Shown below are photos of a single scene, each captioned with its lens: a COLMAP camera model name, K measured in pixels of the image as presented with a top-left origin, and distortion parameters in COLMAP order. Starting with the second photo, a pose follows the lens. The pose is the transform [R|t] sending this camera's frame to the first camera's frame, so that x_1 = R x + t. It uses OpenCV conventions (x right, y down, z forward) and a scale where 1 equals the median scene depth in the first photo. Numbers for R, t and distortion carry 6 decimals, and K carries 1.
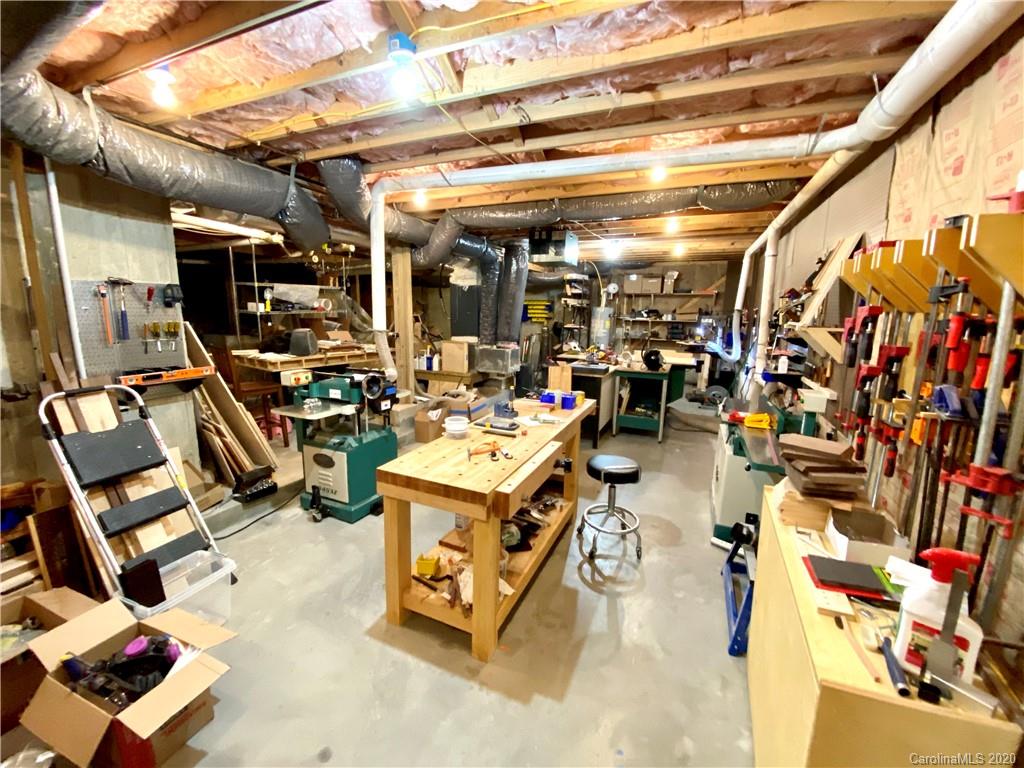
lens RADIAL K [[412.2, 0, 507.7], [0, 412.2, 386.5], [0, 0, 1]] dist [0.057610, -0.045869]
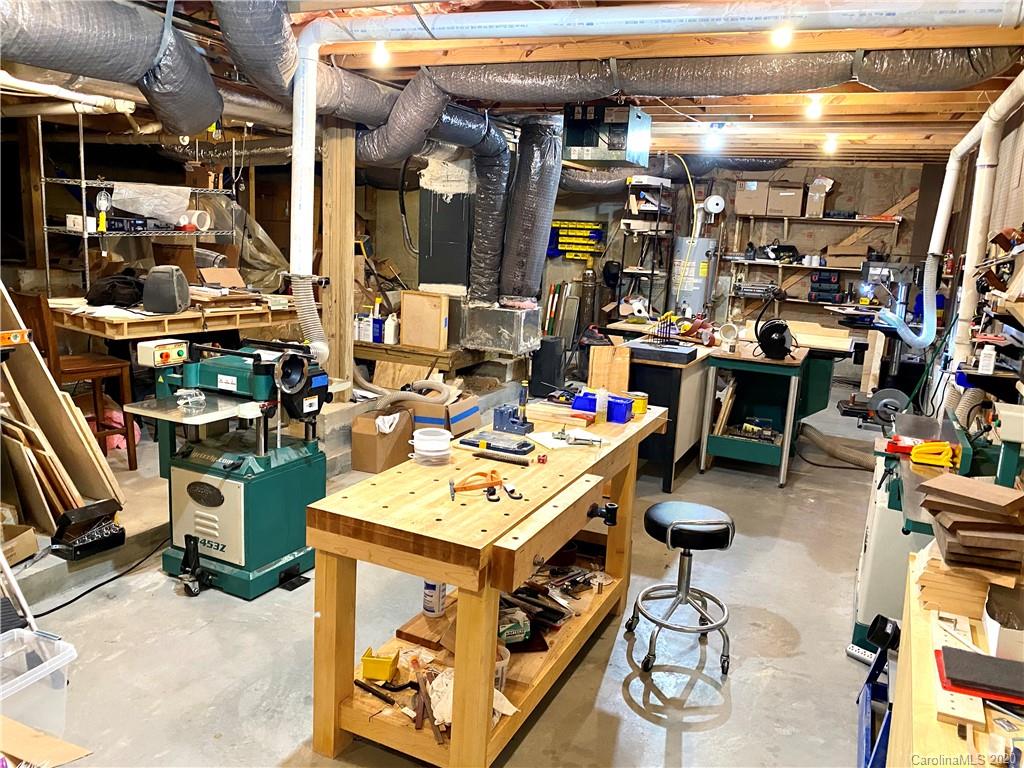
lens RADIAL K [[783.9, 0, 511.9], [0, 783.9, 378.4], [0, 0, 1]] dist [0.051455, -0.046459]
pose [[0.999363, 0.035179, -0.005933, -0.001524], [-0.035138, 0.999358, 0.006945, -0.009042], [0.006174, -0.006732, 0.999958, -0.106582]]
